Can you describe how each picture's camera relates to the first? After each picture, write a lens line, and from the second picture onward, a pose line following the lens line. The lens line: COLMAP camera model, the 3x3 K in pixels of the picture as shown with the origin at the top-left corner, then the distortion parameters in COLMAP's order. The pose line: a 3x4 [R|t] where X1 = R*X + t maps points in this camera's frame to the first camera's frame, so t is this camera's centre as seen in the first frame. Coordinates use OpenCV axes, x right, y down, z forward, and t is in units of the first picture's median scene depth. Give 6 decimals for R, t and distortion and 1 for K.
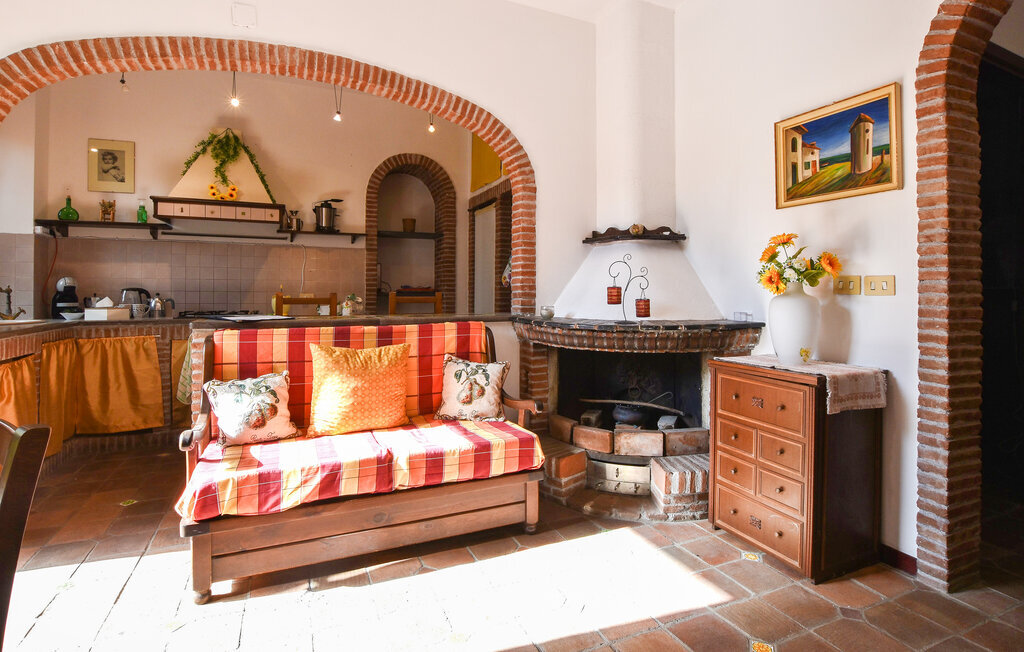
lens RADIAL K [[504.6, 0, 512.6], [0, 504.6, 283.2], [0, 0, 1]] dist [-0.024558, 0.001053]
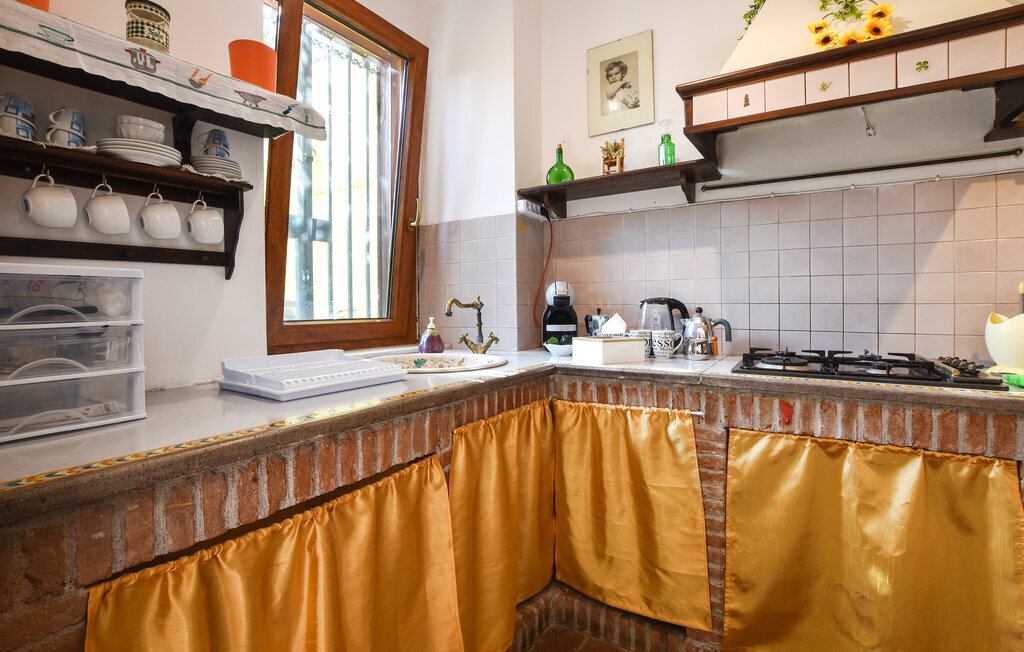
lens RADIAL K [[466.3, 0, 511.6], [0, 466.3, 311.4], [0, 0, 1]] dist [-0.021817, 0.000358]
pose [[0.541071, 0.007300, -0.840945, -0.617144], [0.021934, 0.999500, 0.022789, 0.013175], [0.840691, -0.030775, 0.540641, 0.868805]]
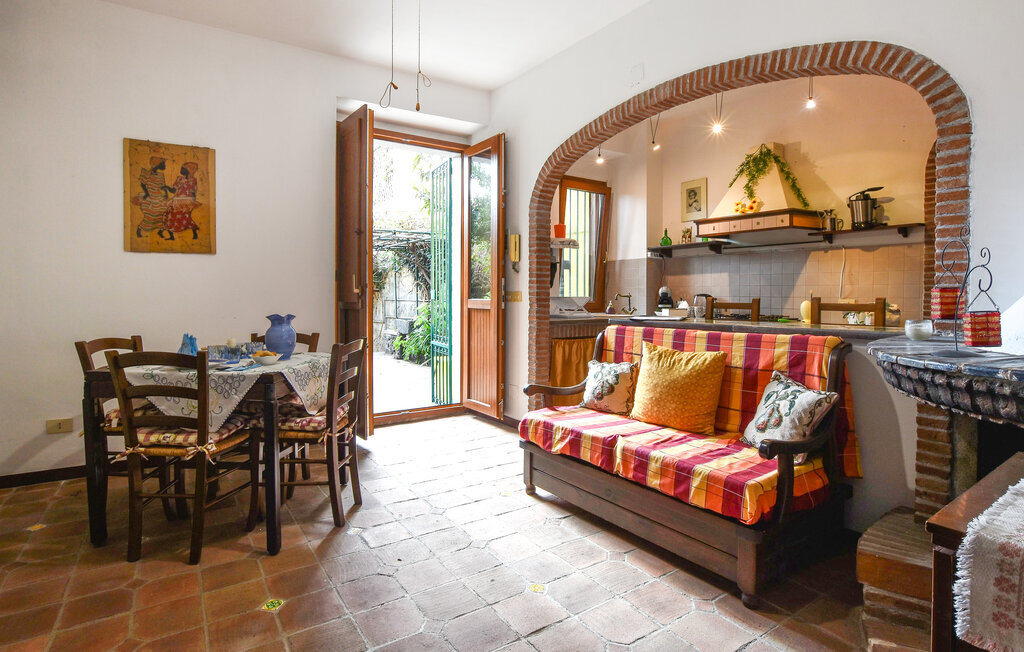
lens RADIAL K [[520.1, 0, 538.4], [0, 520.1, 302.4], [0, 0, 1]] dist [-0.000393, 0.000109]
pose [[0.227500, 0.011748, -0.973707, 0.620616], [0.013972, 0.999785, 0.015328, 0.007155], [0.973678, -0.017092, 0.227287, 0.418133]]
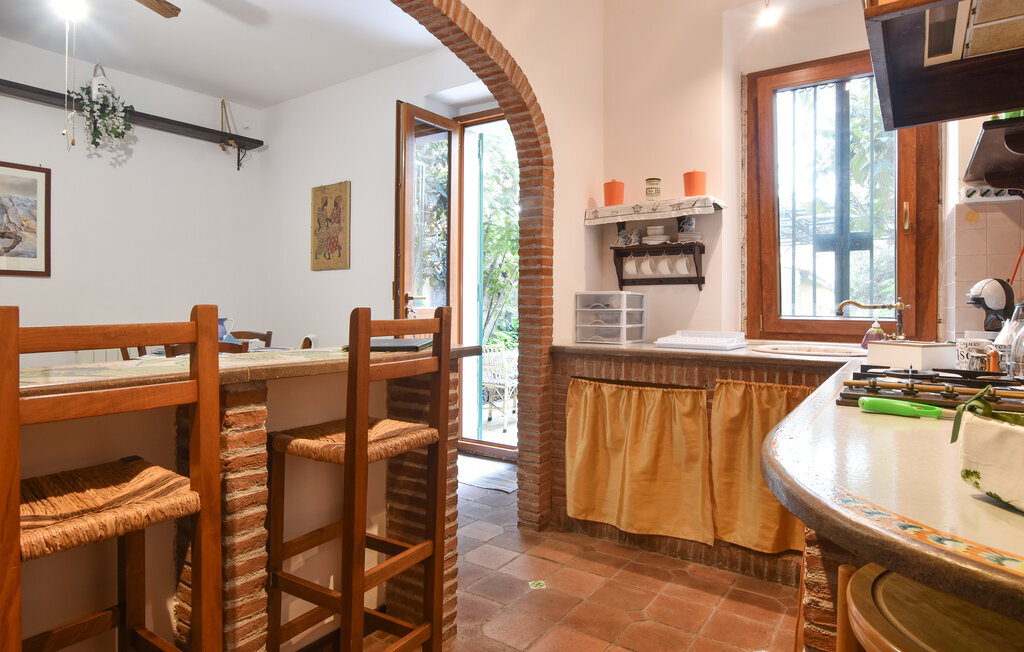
lens RADIAL K [[594.0, 0, 512.0], [0, 594.0, 326.0], [0, 0, 1]] dist [-0.000128, -0.000027]
pose [[-0.846498, 0.016829, -0.532125, -0.245928], [0.002495, 0.999615, 0.027646, 0.020463], [0.532386, 0.022075, -0.846214, 1.656089]]
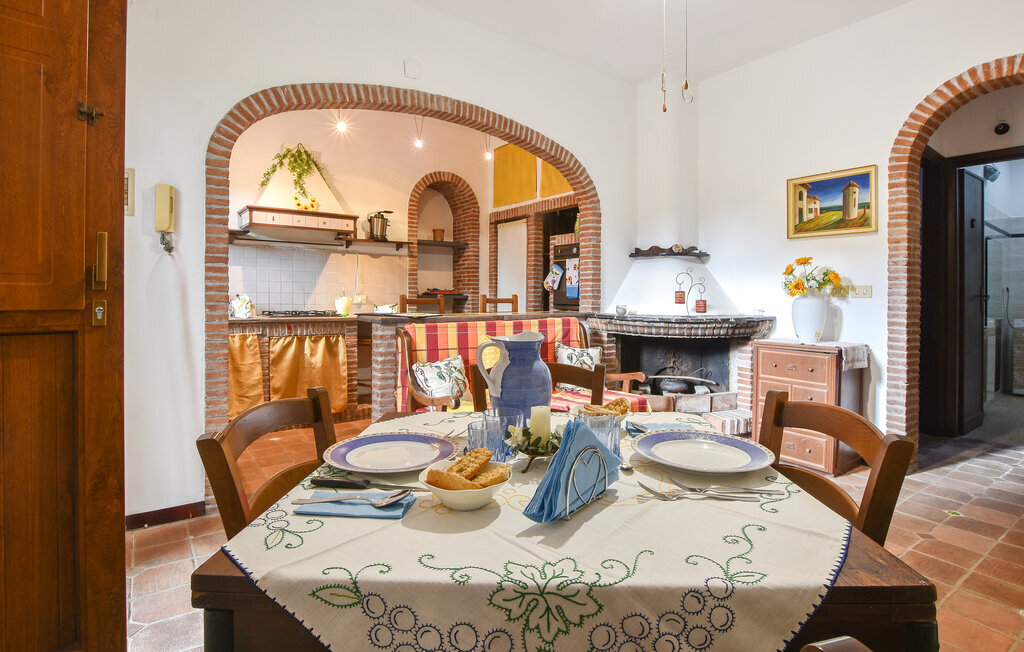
lens RADIAL K [[497.8, 0, 513.4], [0, 497.8, 291.6], [0, 0, 1]] dist [-0.027433, -0.000476]
pose [[0.980689, 0.005368, 0.195500, -0.487681], [-0.007593, 0.999915, 0.010634, -0.002333], [-0.195426, -0.011913, 0.980646, -0.233420]]
